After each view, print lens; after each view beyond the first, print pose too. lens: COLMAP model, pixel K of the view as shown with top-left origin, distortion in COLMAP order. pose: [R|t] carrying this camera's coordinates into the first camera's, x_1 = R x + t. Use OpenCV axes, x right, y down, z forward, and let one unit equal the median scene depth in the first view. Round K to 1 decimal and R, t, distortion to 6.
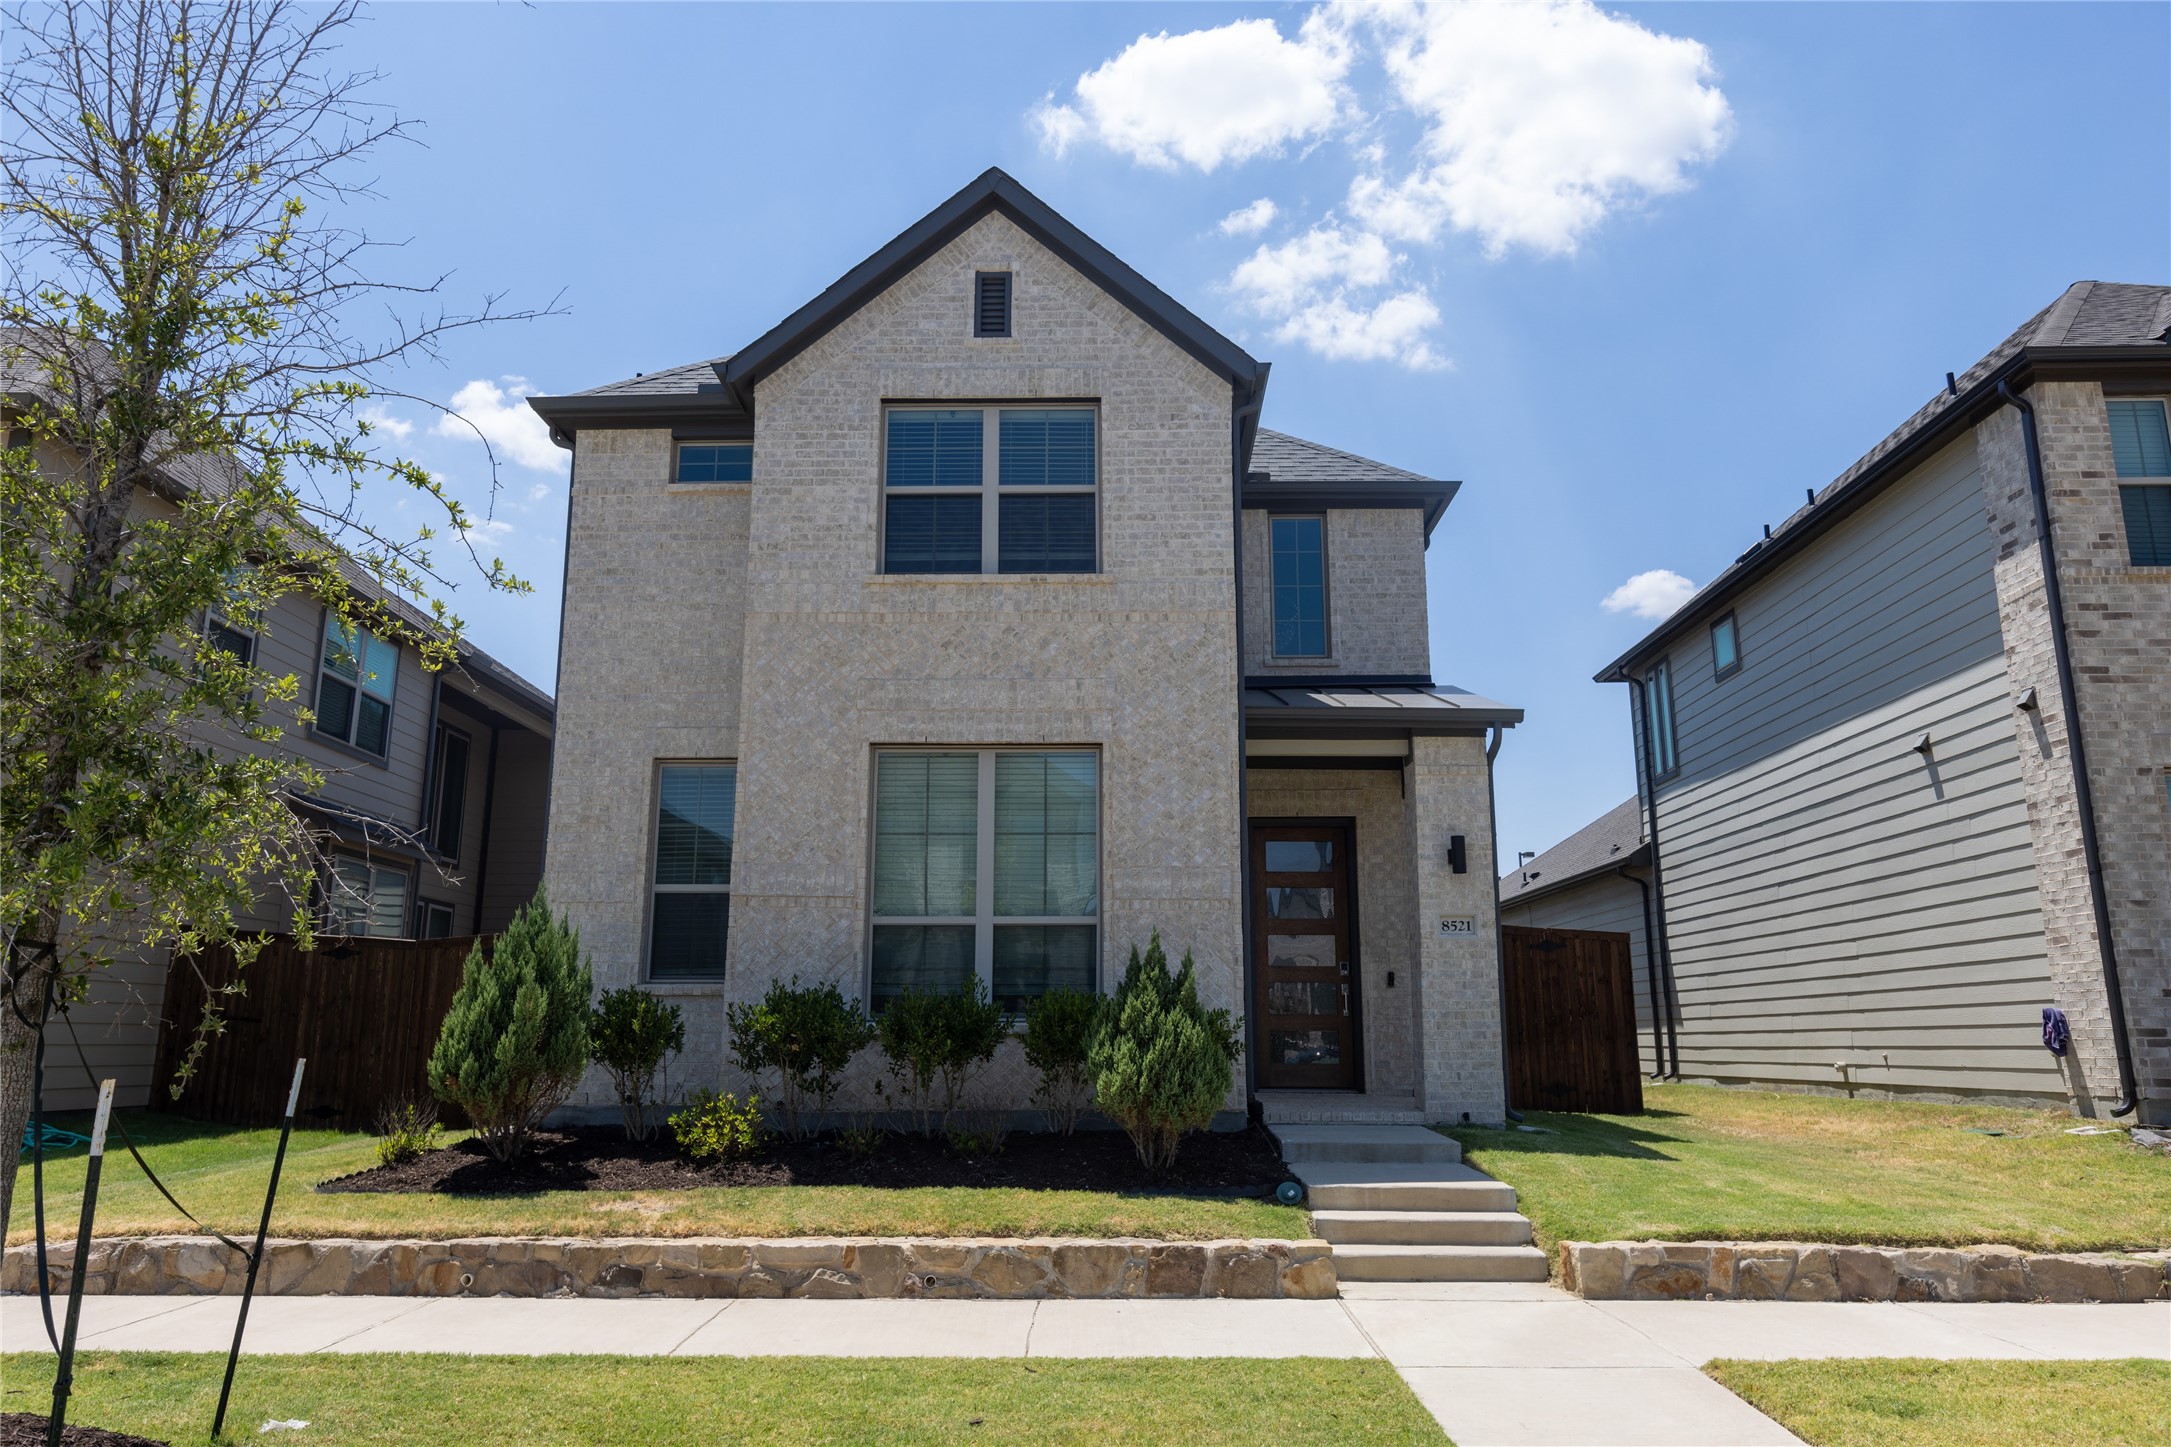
lens RADIAL K [[1482.5, 0, 1070.2], [0, 1482.5, 718.0], [0, 0, 1]] dist [-0.000313, -0.004022]
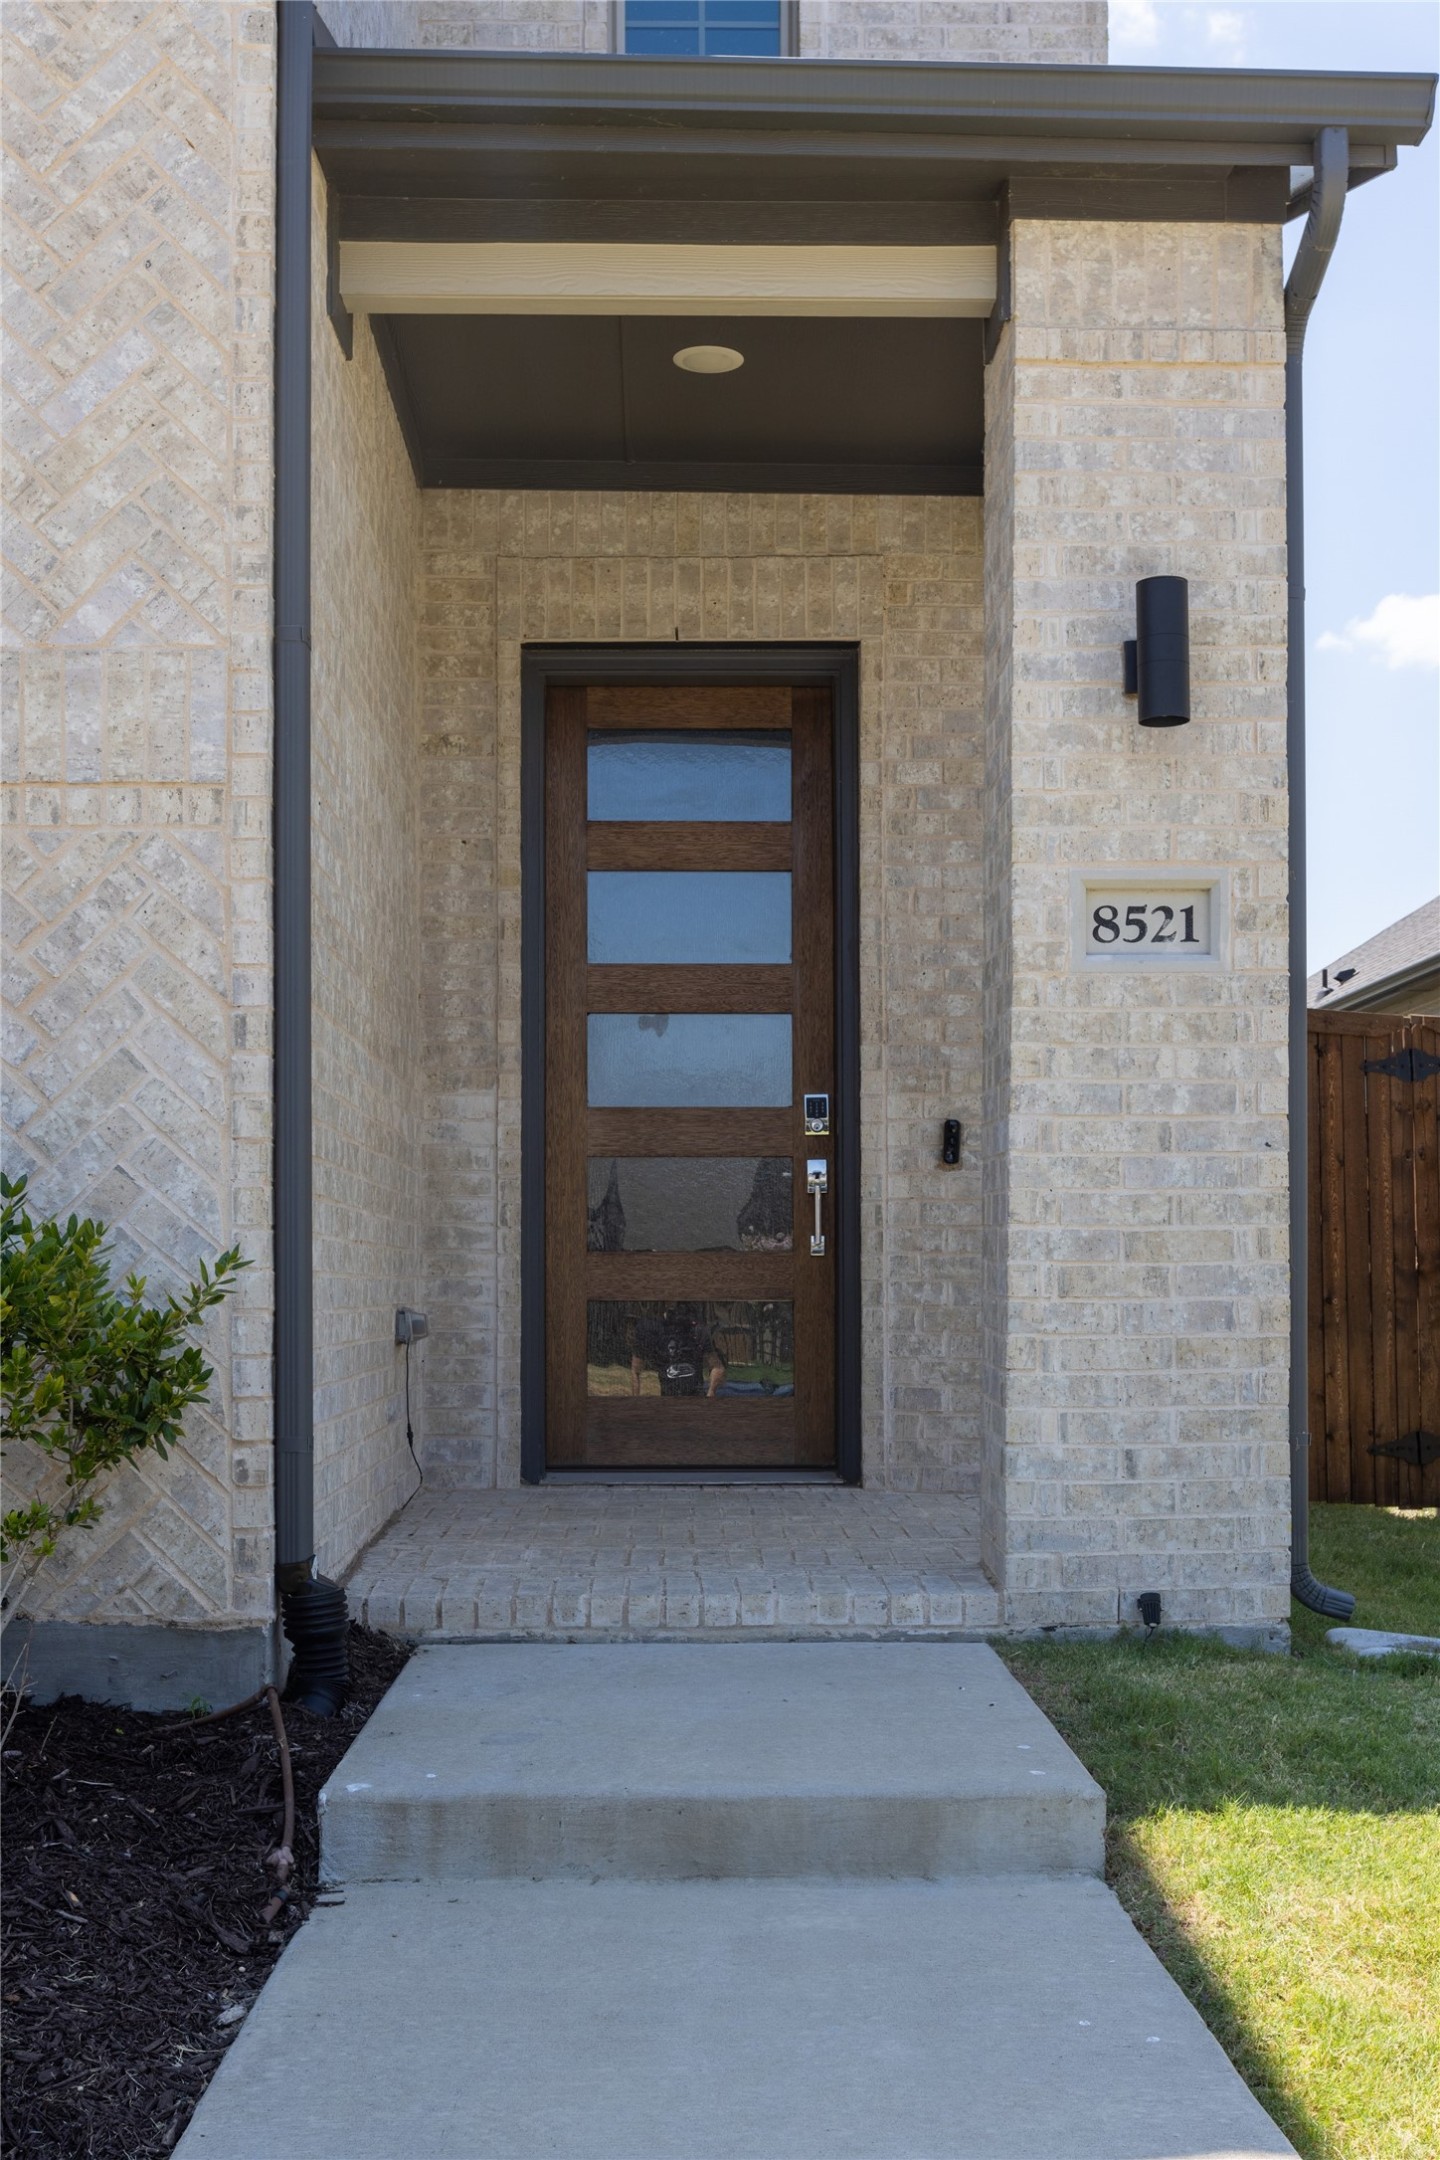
lens RADIAL K [[2338.3, 0, 693.6], [0, 2338.3, 1237.0], [0, 0, 1]] dist [-0.010816, 0.000000]
pose [[0.999096, -0.006030, 0.042075, 0.160748], [-0.001830, 0.982862, 0.184331, 0.118789], [-0.042465, -0.184242, 0.981963, 0.576486]]
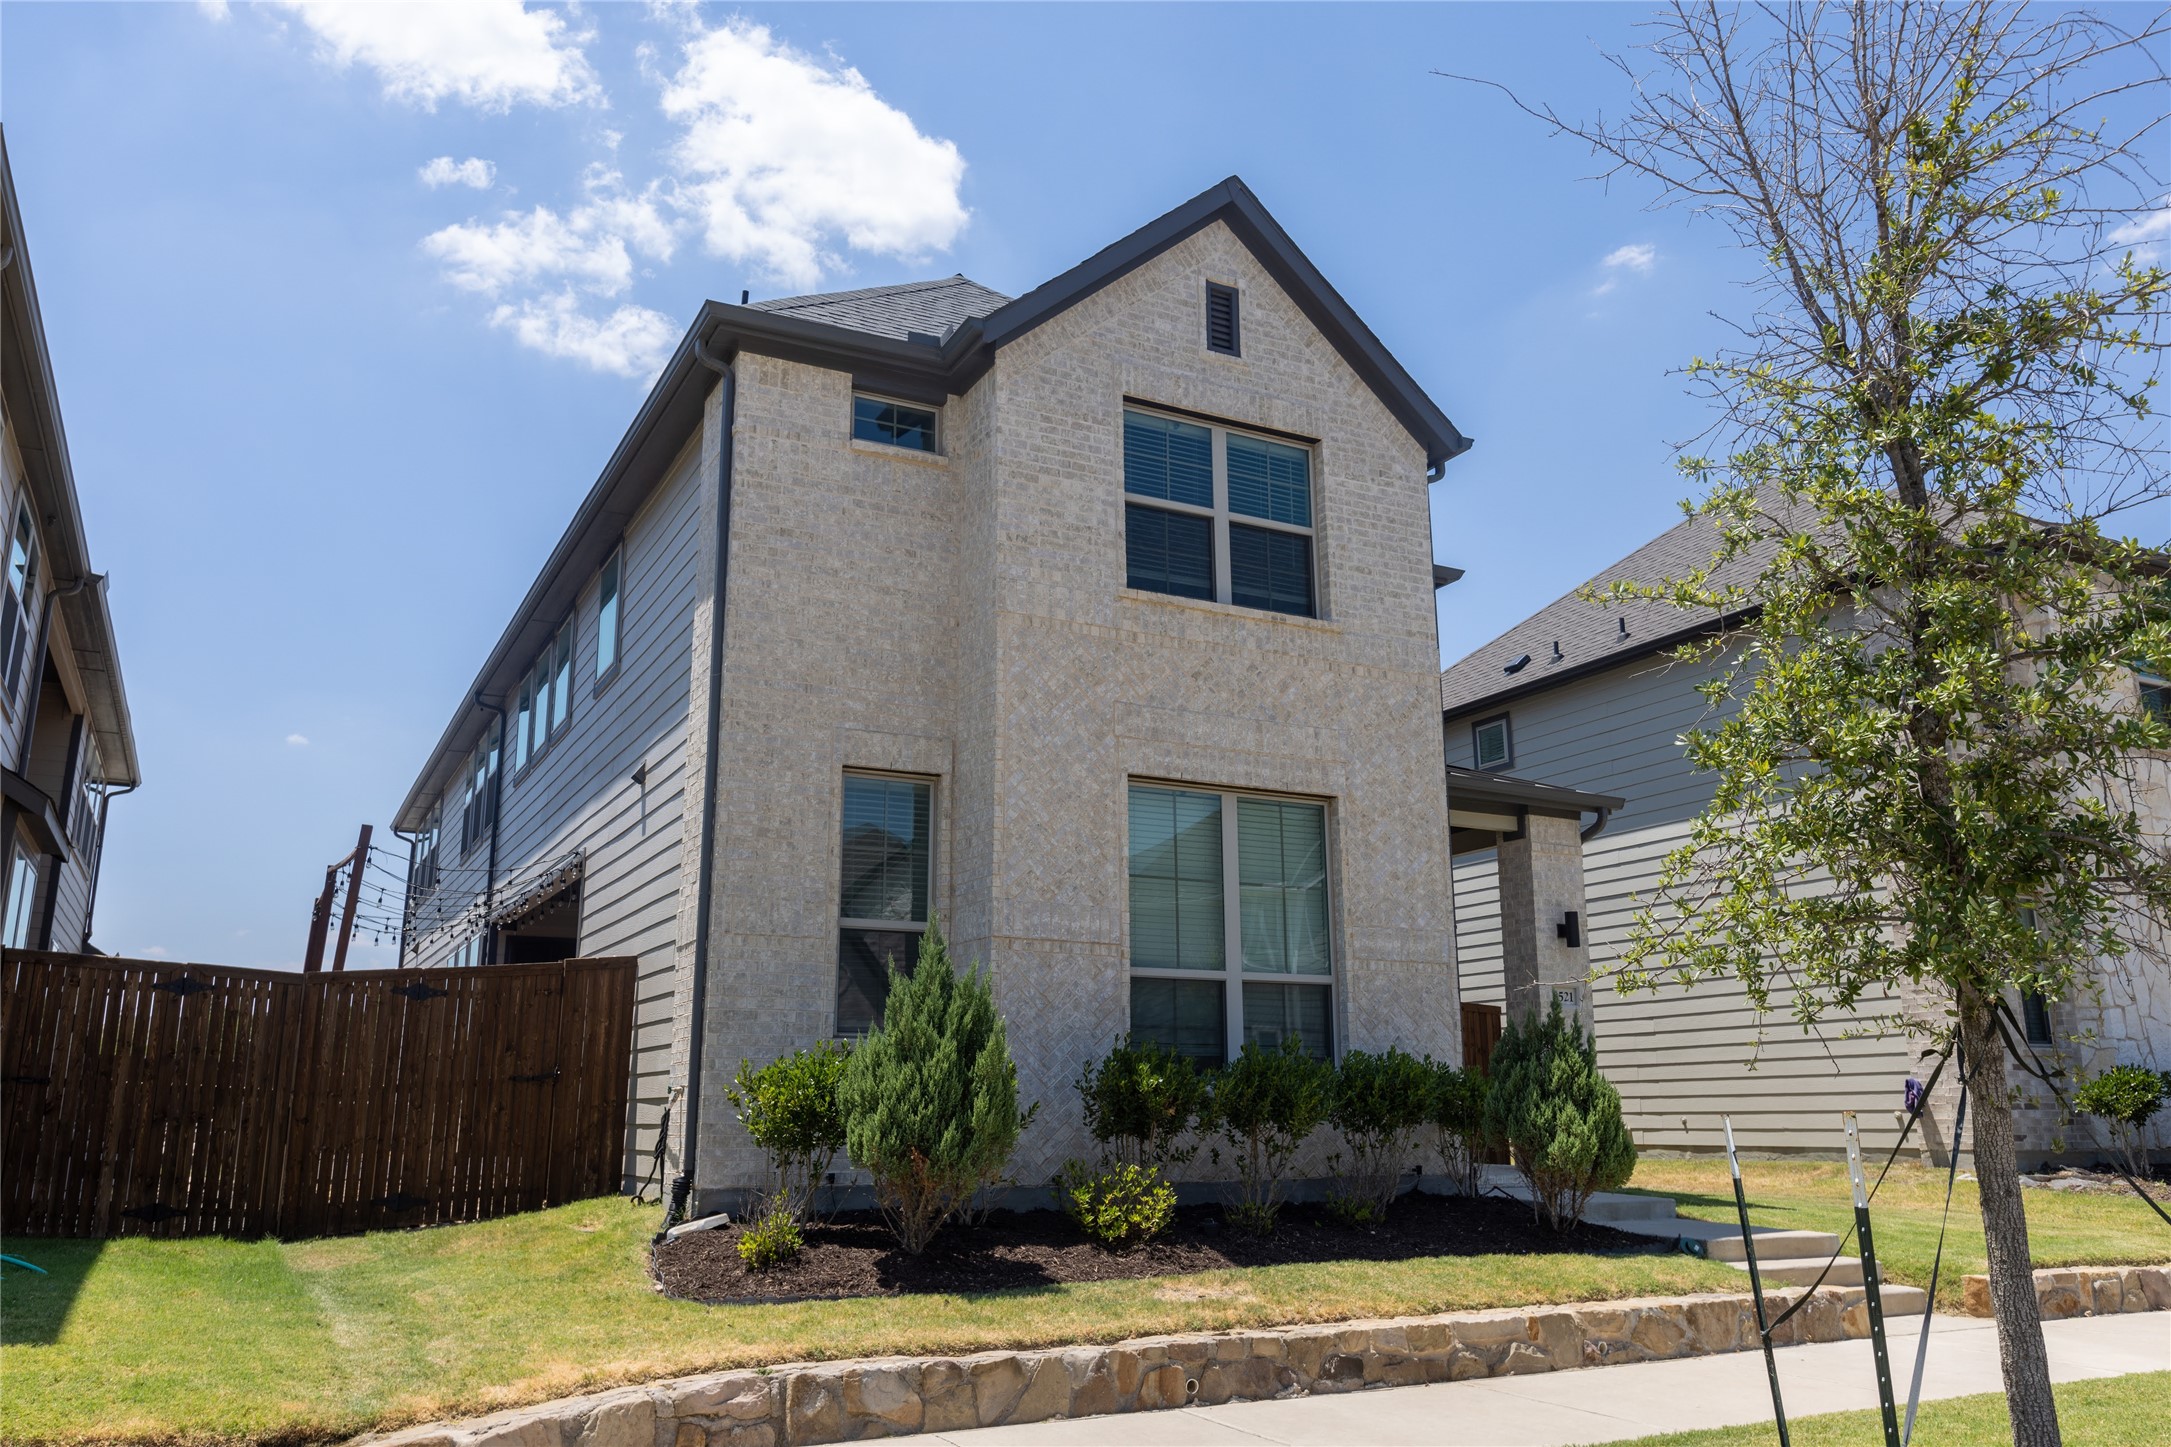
lens RADIAL K [[1620.1, 0, 1075.8], [0, 1620.1, 723.2], [0, 0, 1]] dist [0.008658, -0.011248]
pose [[0.877238, 0.108425, 0.467651, -0.613333], [-0.097140, 0.994100, -0.048264, 0.036021], [-0.470124, -0.003089, 0.882595, 0.142160]]
